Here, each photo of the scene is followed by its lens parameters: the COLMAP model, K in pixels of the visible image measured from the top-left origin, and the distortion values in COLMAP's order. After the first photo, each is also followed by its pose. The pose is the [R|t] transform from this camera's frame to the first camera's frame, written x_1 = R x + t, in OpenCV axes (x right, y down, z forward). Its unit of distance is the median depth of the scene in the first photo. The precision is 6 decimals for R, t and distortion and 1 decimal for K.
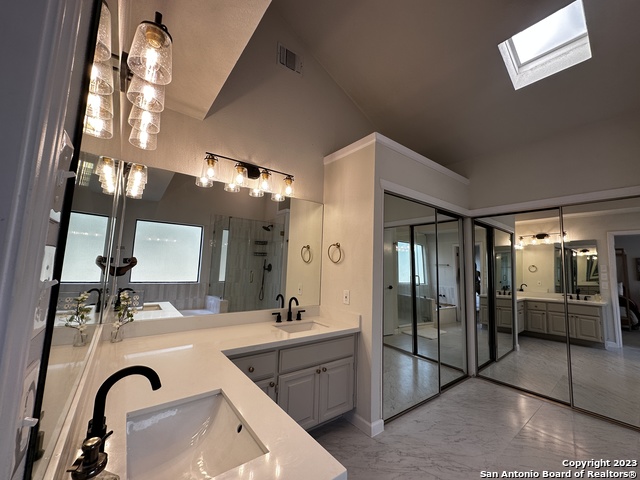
lens RADIAL K [[255.5, 0, 319.7], [0, 255.5, 238.6], [0, 0, 1]] dist [-0.005178, 0.001311]
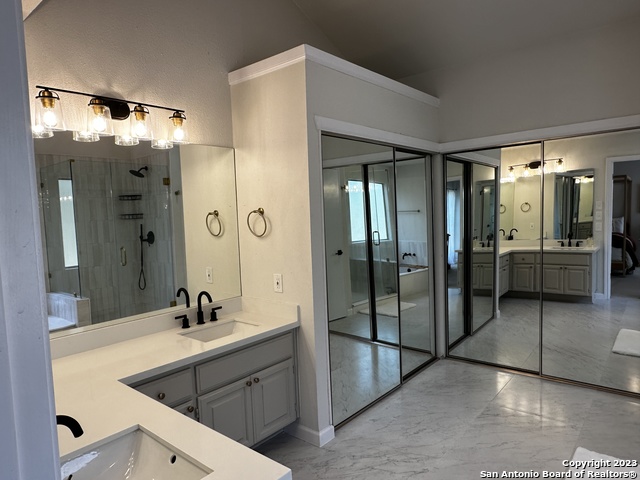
lens RADIAL K [[415.9, 0, 318.3], [0, 415.9, 243.6], [0, 0, 1]] dist [0.000480, 0.000019]
pose [[0.975356, -0.087461, 0.202561, -0.013797], [0.049695, 0.981570, 0.184531, -0.090559], [-0.214967, -0.169917, 0.961726, -0.142172]]
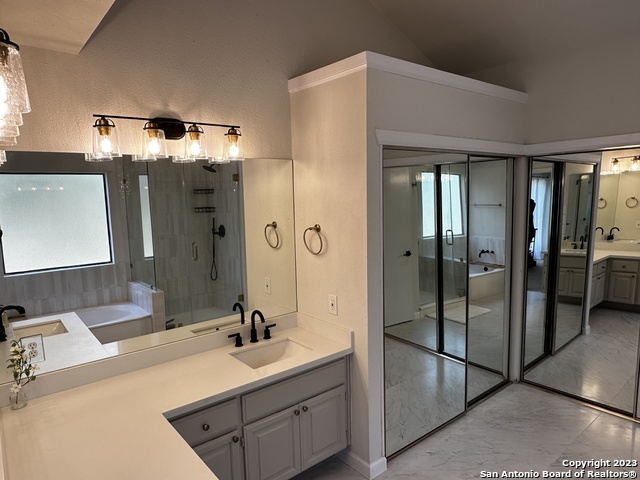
lens RADIAL K [[415.9, 0, 317.0], [0, 415.9, 245.6], [0, 0, 1]] dist [0.000480, 0.000019]
pose [[0.997825, -0.063111, 0.019019, 0.047425], [0.057063, 0.971517, 0.229996, -0.181109], [-0.032992, -0.228410, 0.973006, -0.064008]]
